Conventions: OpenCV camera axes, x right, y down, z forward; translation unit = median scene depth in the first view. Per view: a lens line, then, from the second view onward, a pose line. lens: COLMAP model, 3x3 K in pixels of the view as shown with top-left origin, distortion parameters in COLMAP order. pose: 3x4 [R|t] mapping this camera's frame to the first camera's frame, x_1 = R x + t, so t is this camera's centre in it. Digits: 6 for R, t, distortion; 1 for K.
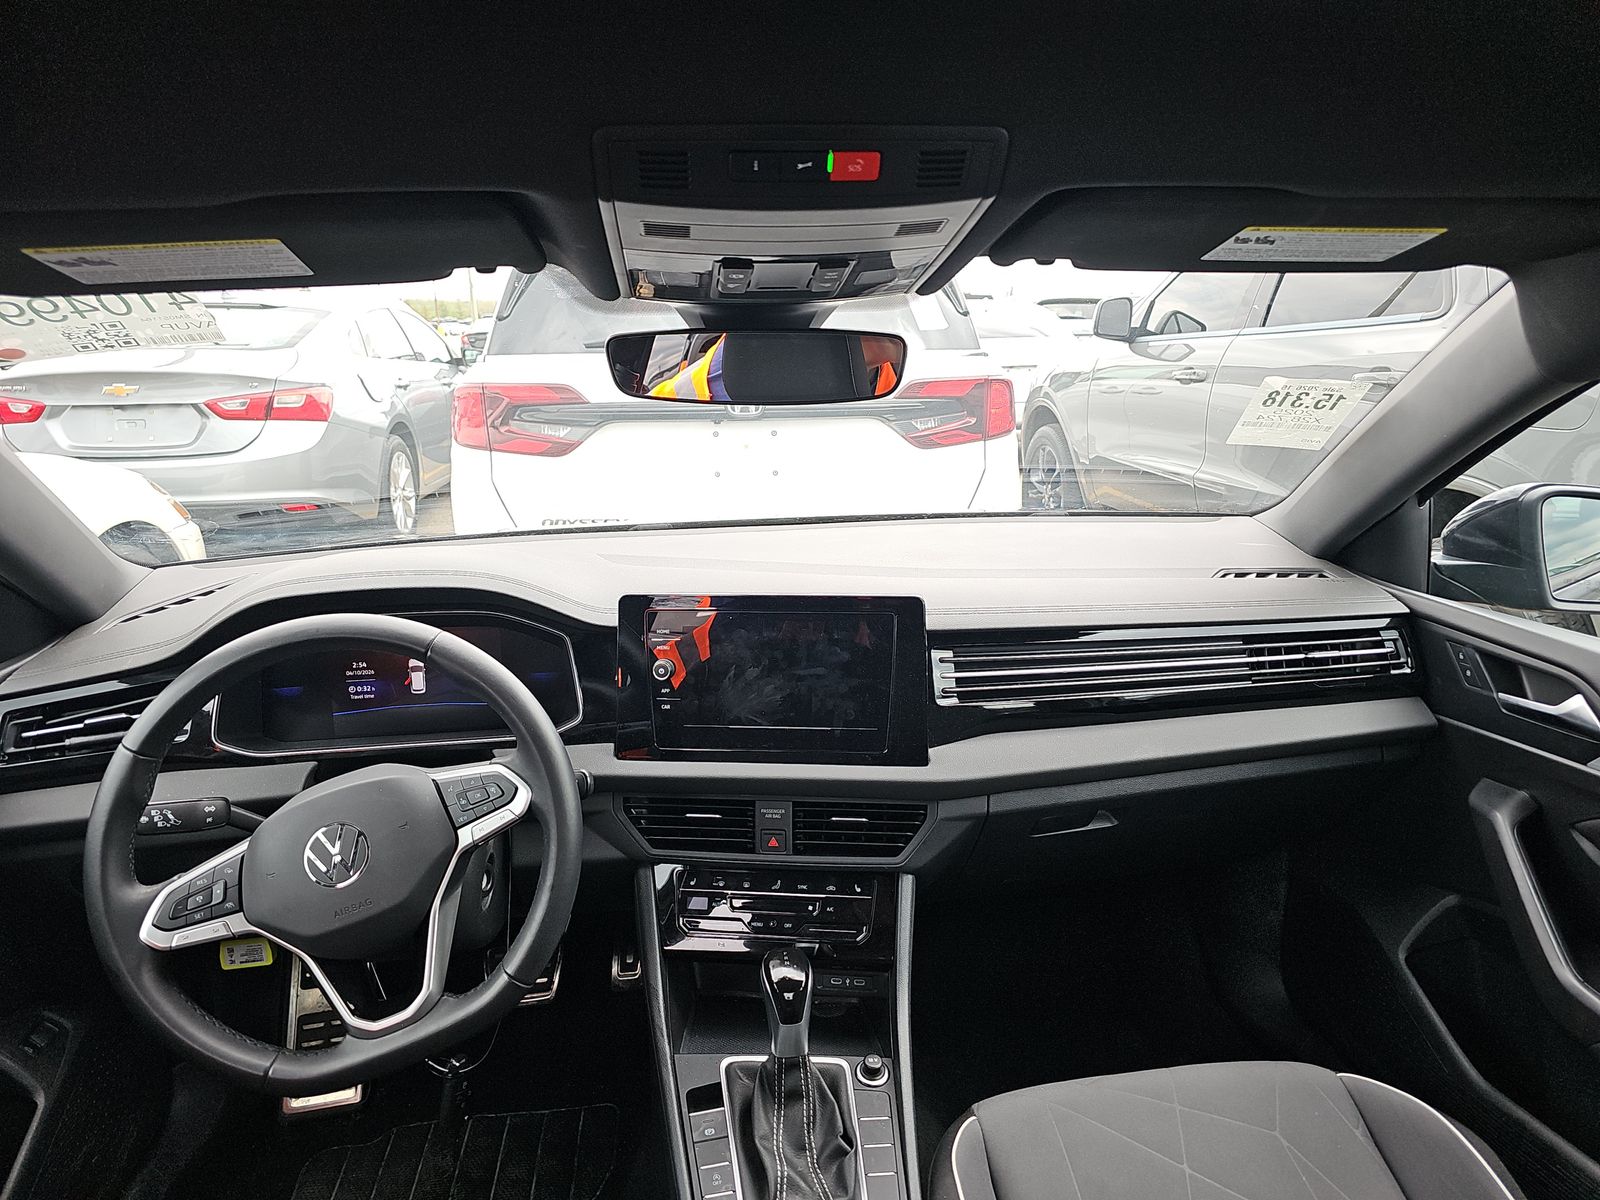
lens RADIAL K [[1086.3, 0, 799.2], [0, 1086.3, 593.0], [0, 0, 1]] dist [0.088987, -0.097572]
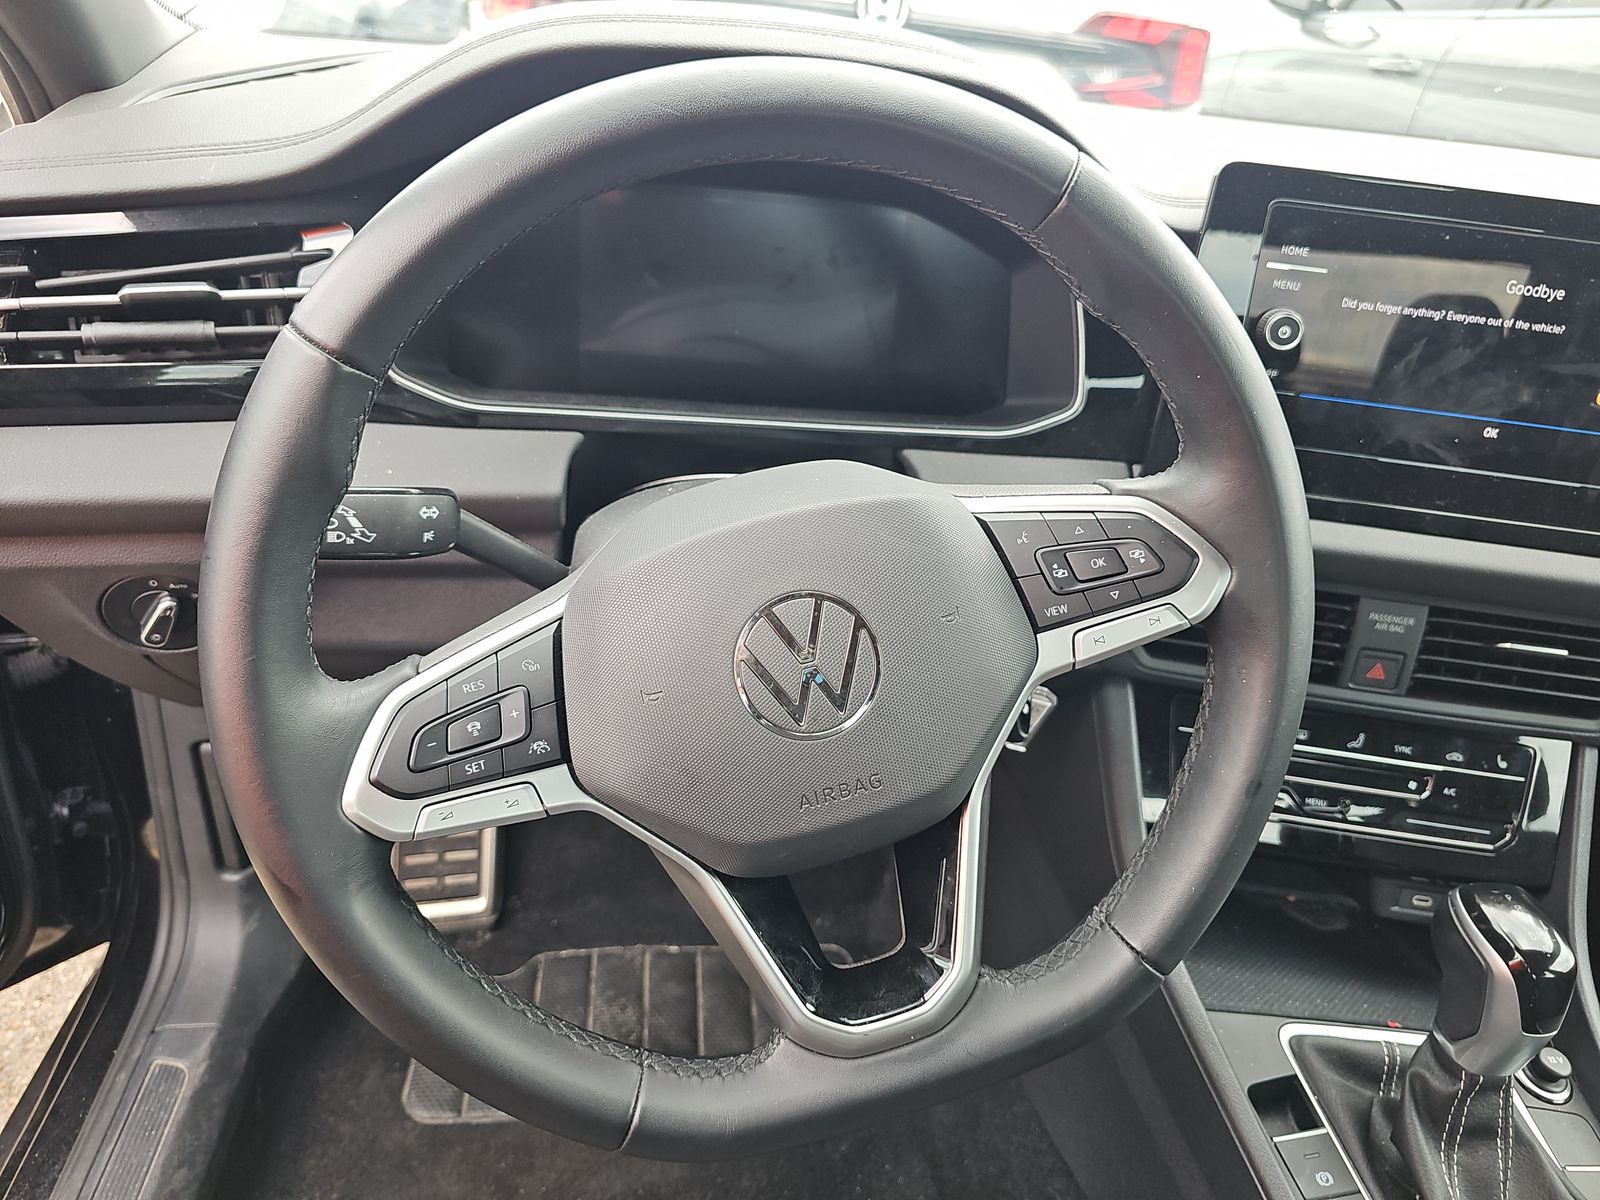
lens RADIAL K [[1086.3, 0, 799.2], [0, 1086.3, 593.0], [0, 0, 1]] dist [0.088987, -0.097572]
pose [[0.991907, 0.102367, 0.075111, -0.418922], [-0.118138, 0.960855, 0.250601, 0.095536], [-0.046517, -0.257446, 0.965172, 0.550817]]
